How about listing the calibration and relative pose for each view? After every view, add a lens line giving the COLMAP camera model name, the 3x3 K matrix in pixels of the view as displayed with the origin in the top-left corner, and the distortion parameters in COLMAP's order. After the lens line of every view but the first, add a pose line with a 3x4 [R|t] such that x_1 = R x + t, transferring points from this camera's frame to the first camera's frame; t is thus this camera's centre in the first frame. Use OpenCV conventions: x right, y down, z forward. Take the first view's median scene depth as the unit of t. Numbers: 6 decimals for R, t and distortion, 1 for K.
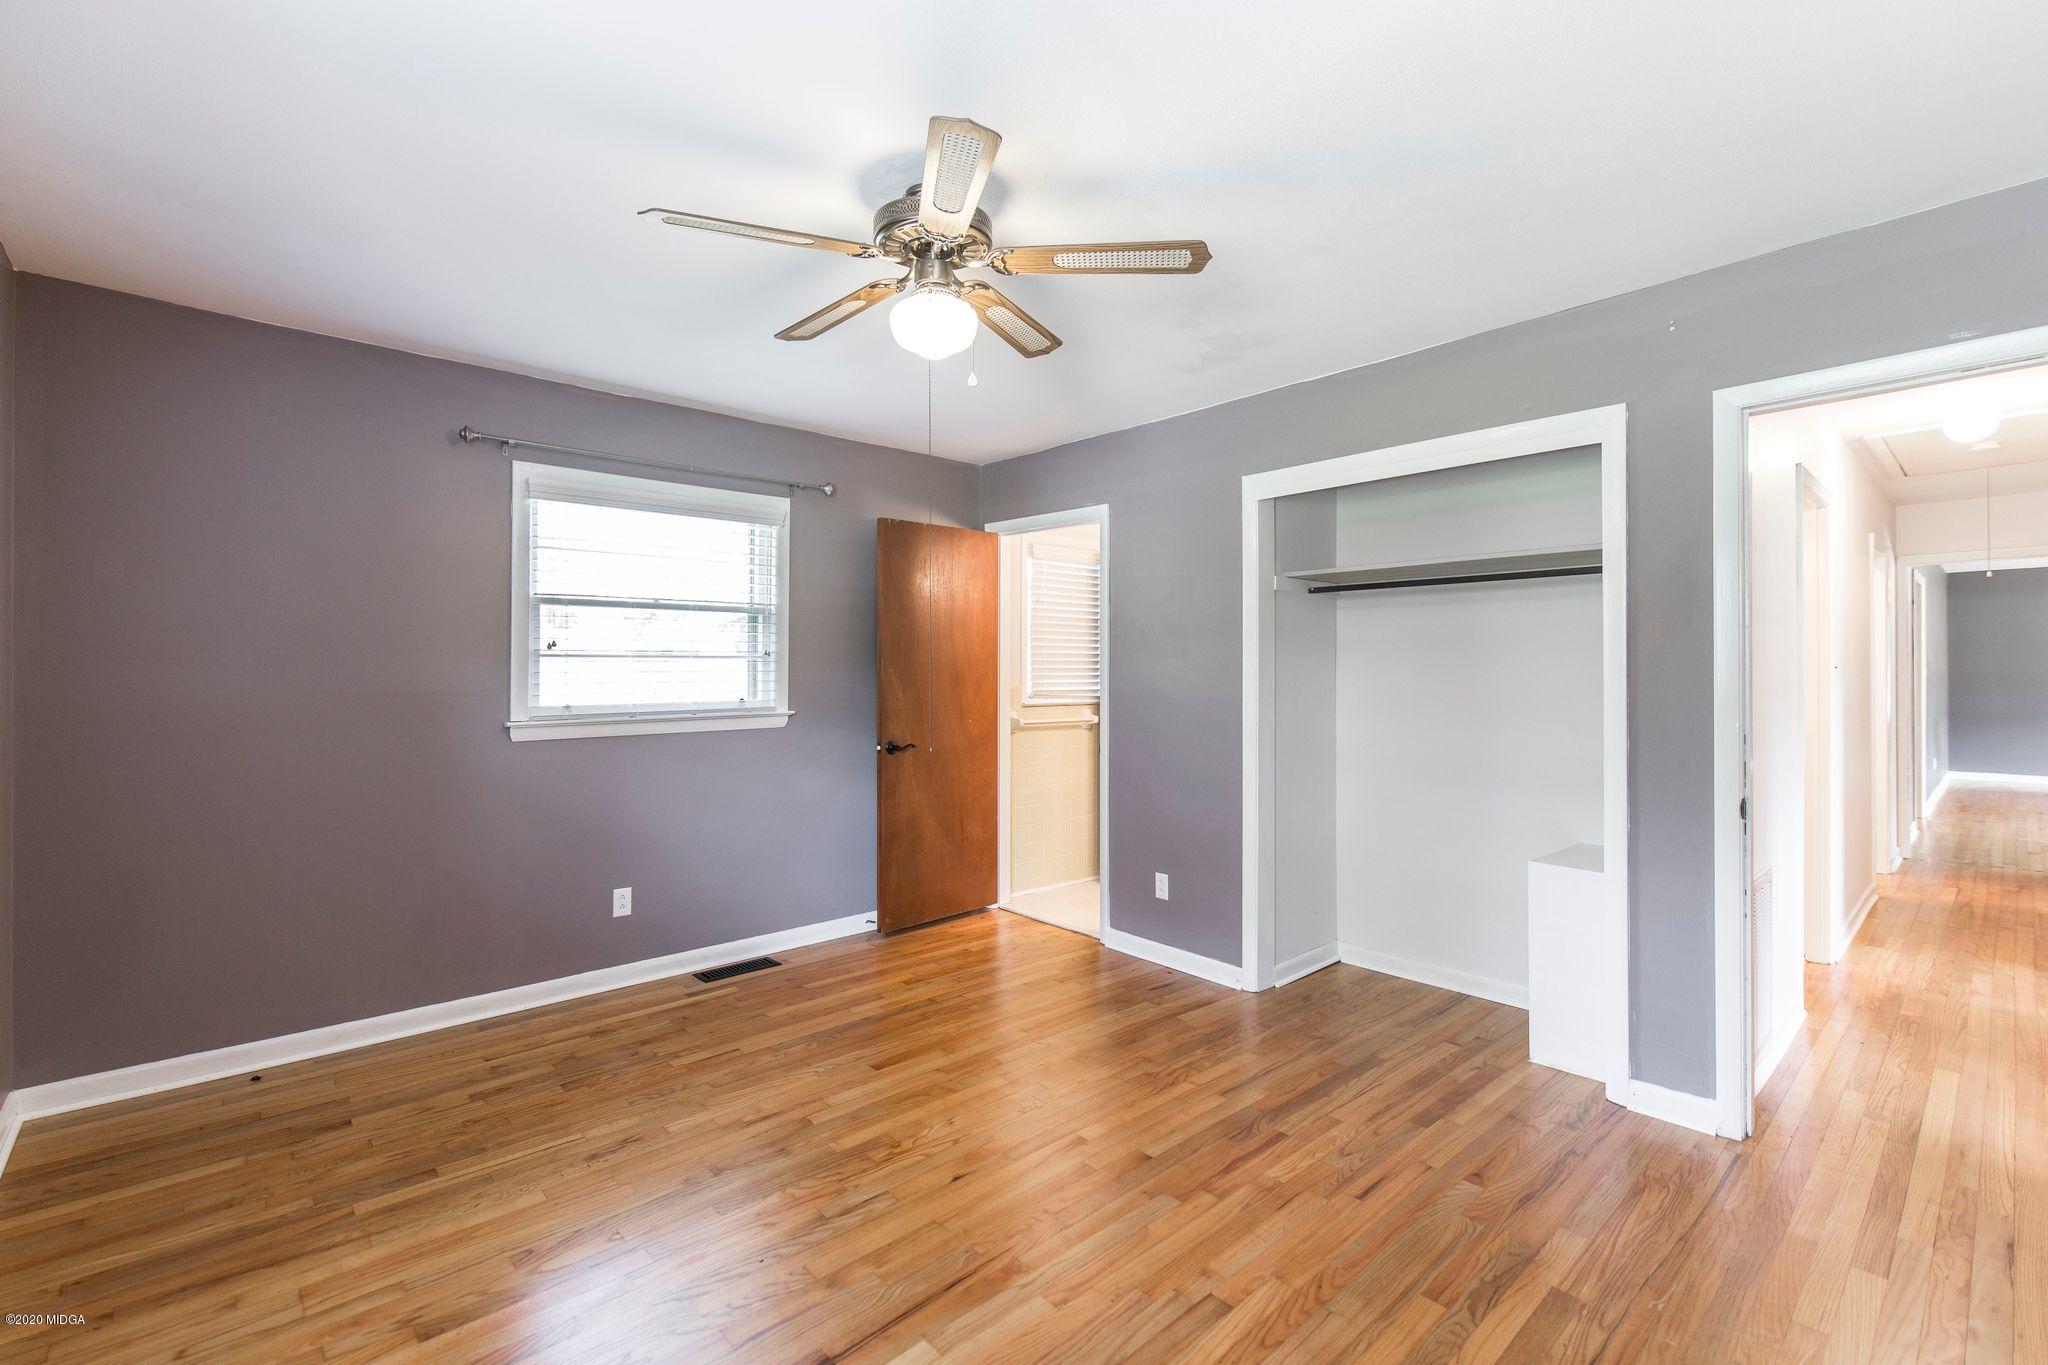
lens RADIAL K [[874.5, 0, 1018.7], [0, 874.5, 695.5], [0, 0, 1]] dist [0.000551, 0.000229]
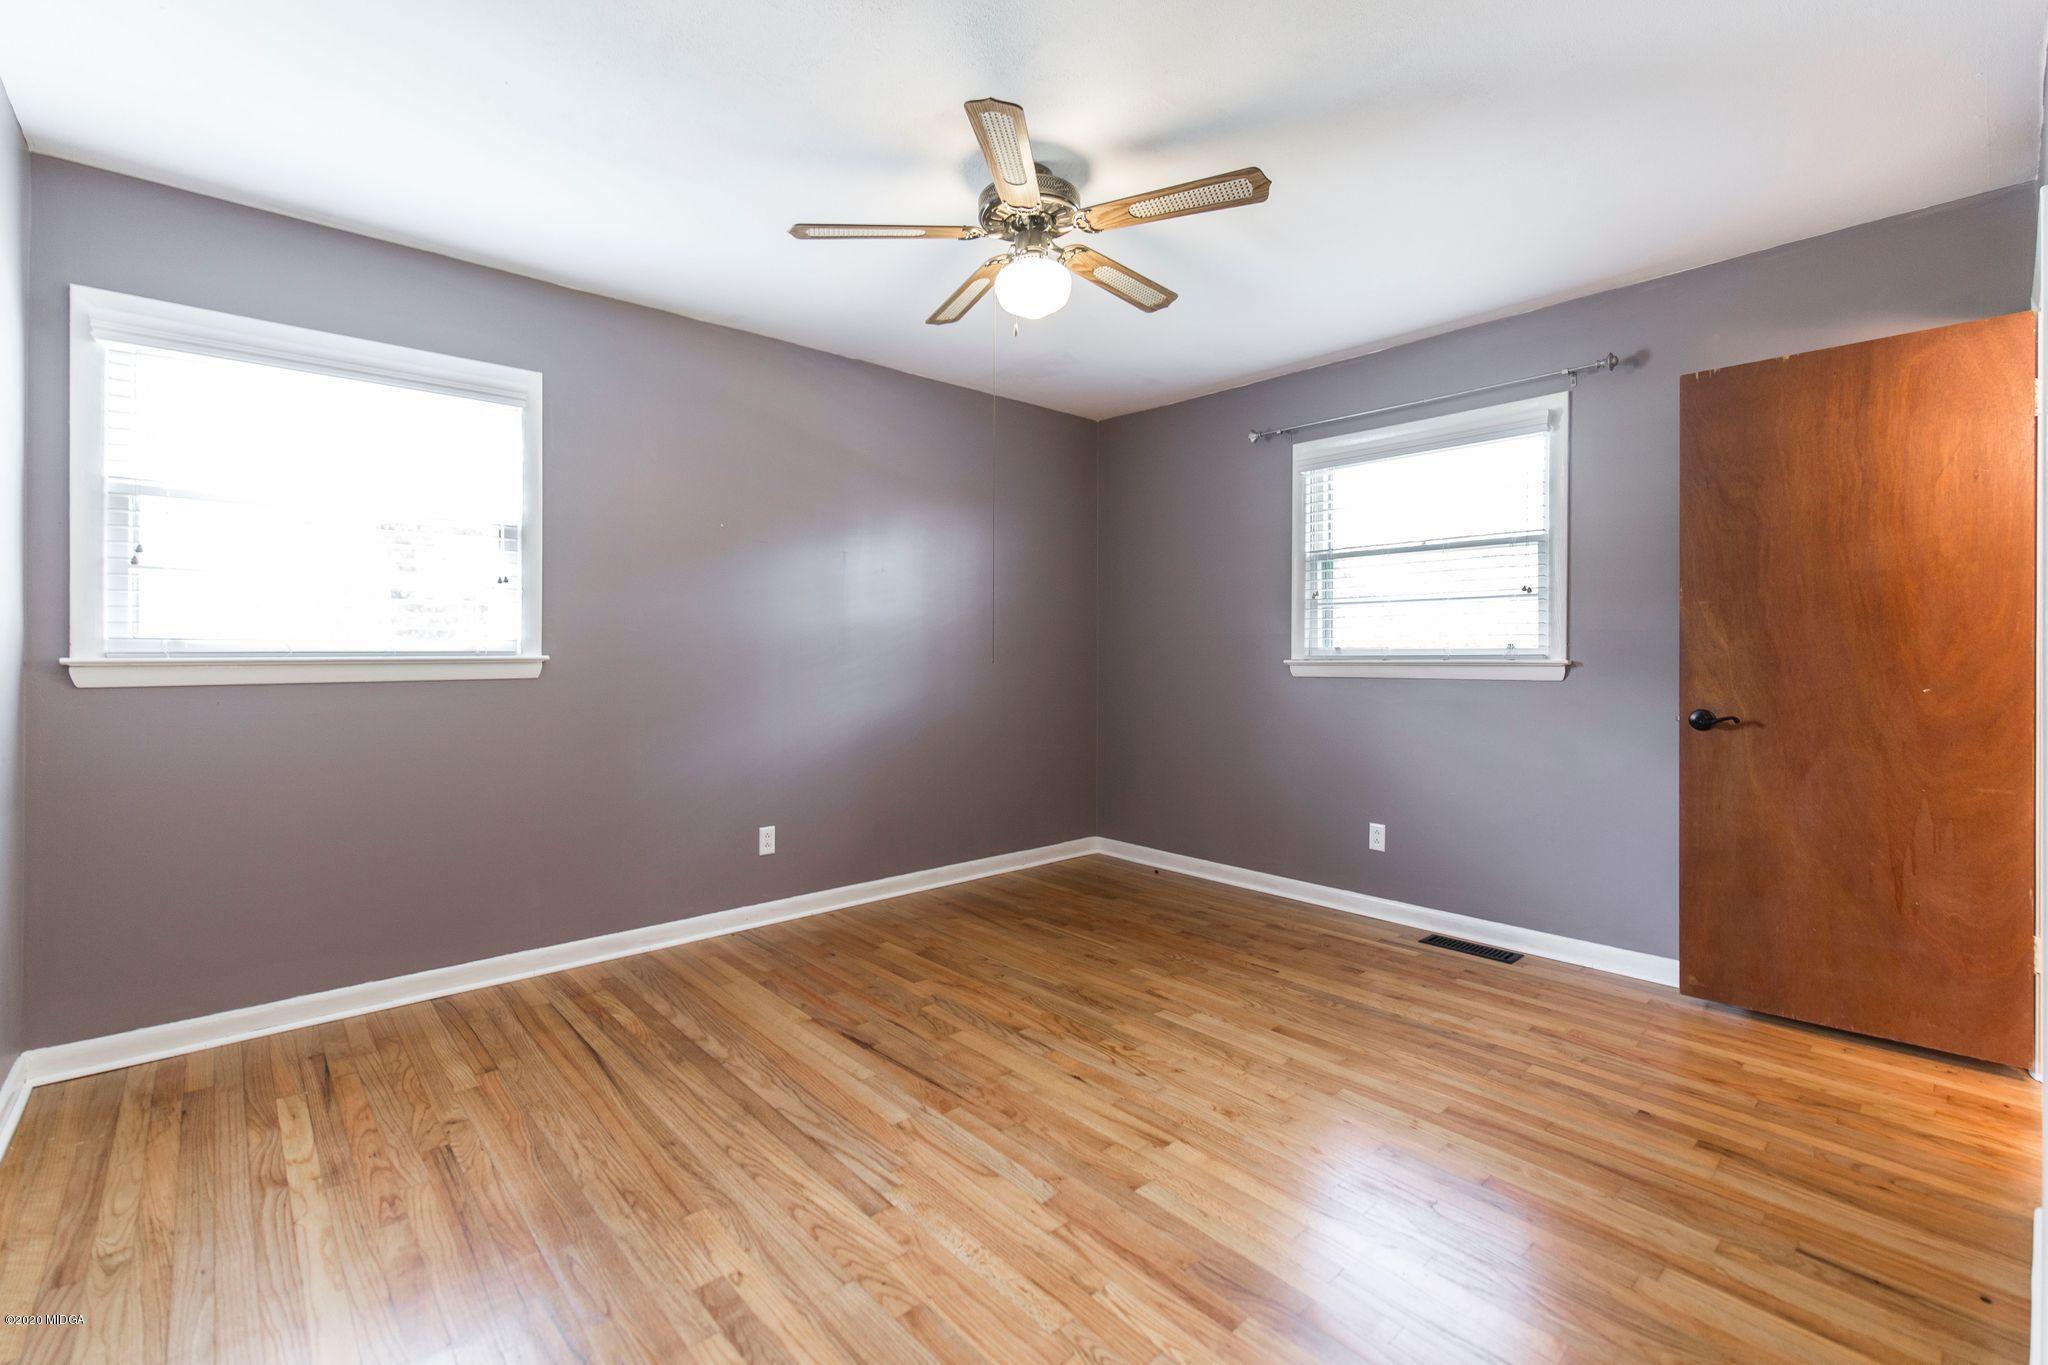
lens RADIAL K [[905.4, 0, 1031.8], [0, 905.4, 678.9], [0, 0, 1]] dist [0.000635, 0.000741]
pose [[0.011210, 0.030473, -0.999473, 0.621243], [-0.027802, 0.999159, 0.030152, 0.026107], [0.999551, 0.027449, 0.012048, 0.570453]]
